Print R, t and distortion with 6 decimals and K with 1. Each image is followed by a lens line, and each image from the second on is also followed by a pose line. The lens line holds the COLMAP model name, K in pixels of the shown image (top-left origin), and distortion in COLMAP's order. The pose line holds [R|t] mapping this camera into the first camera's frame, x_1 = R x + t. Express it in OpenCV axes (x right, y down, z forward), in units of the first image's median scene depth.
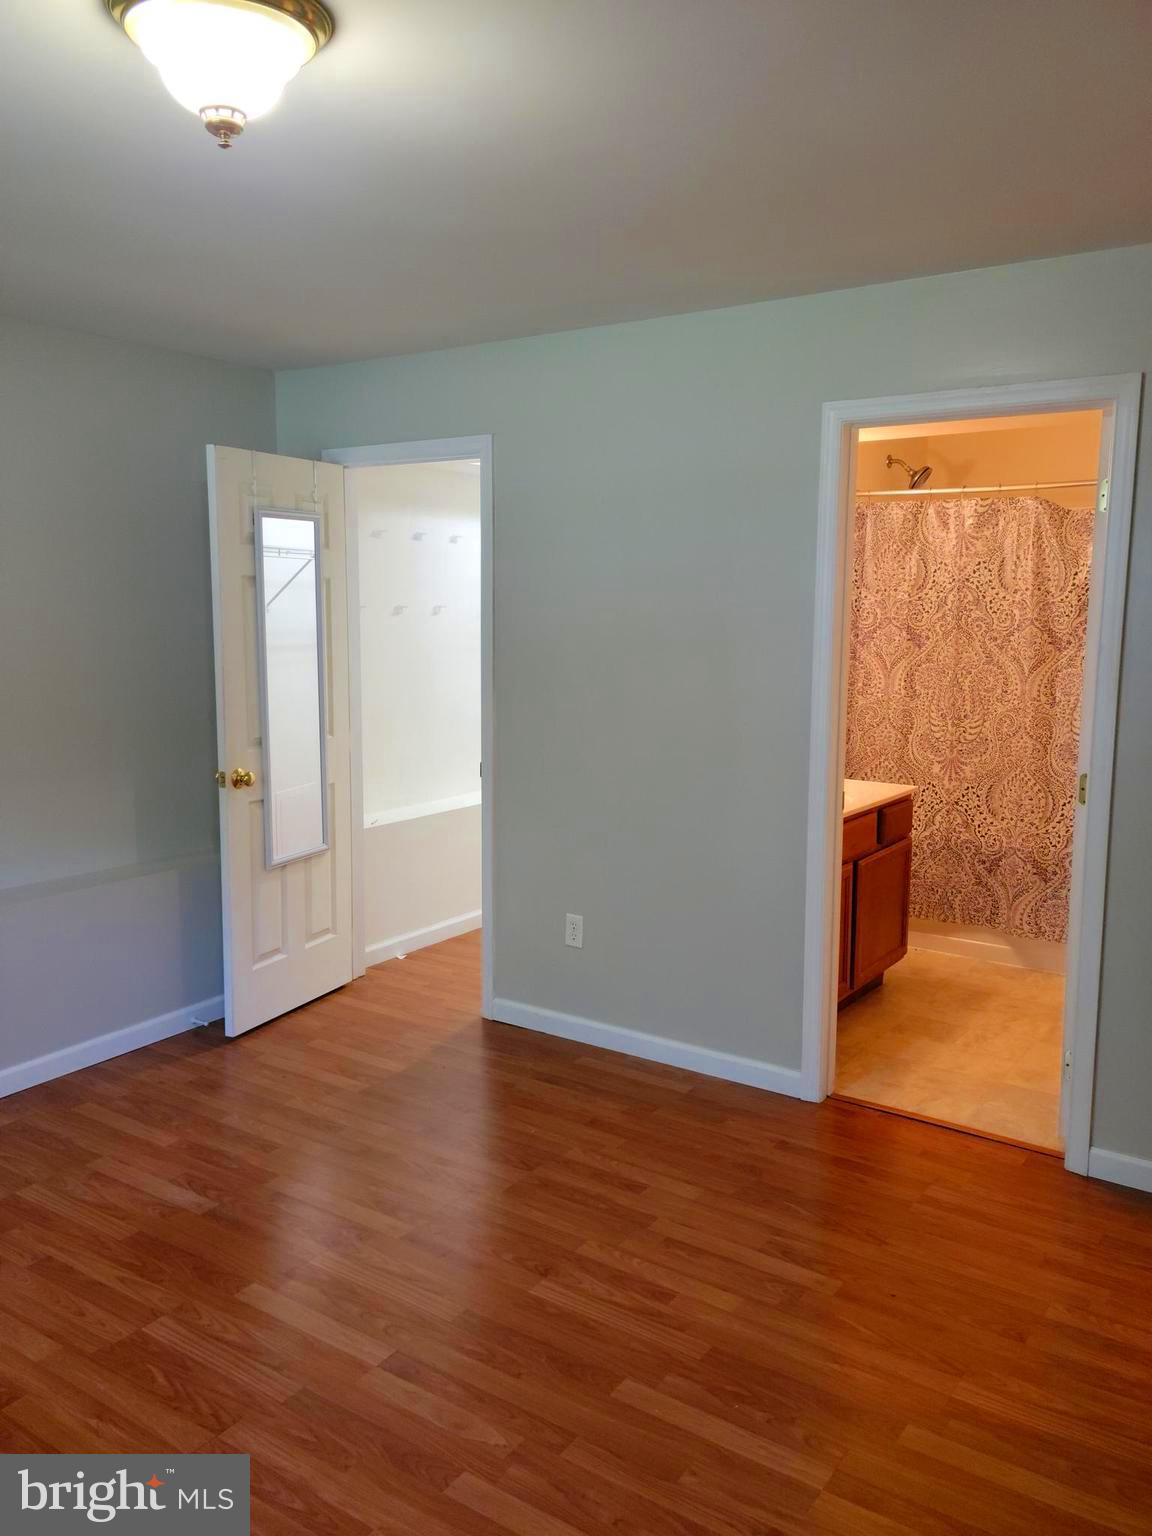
lens RADIAL K [[1226.4, 0, 583.3], [0, 1226.4, 776.9], [0, 0, 1]] dist [0.017927, -0.021656]
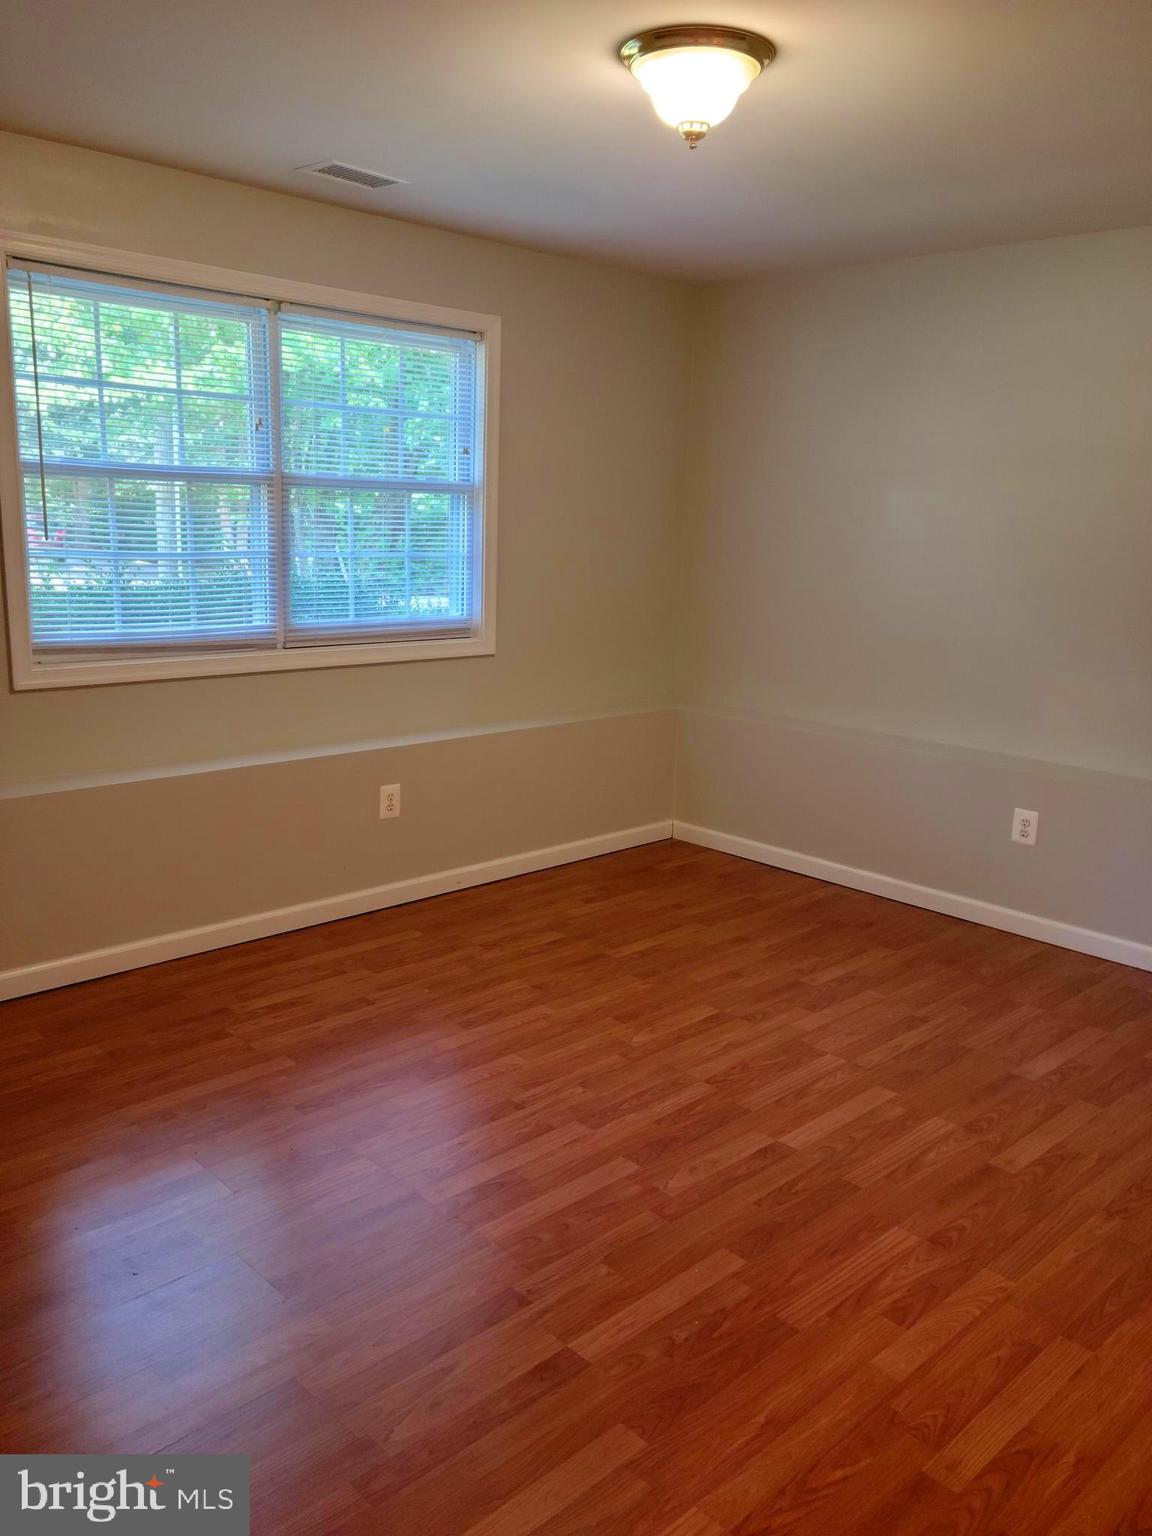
lens RADIAL K [[1226.4, 0, 583.2], [0, 1226.4, 757.7], [0, 0, 1]] dist [0.017927, -0.021656]
pose [[-0.204833, 0.198184, -0.958523, 0.871994], [-0.165850, 0.958099, 0.233538, -0.124485], [0.964643, 0.206808, -0.163382, 0.847972]]
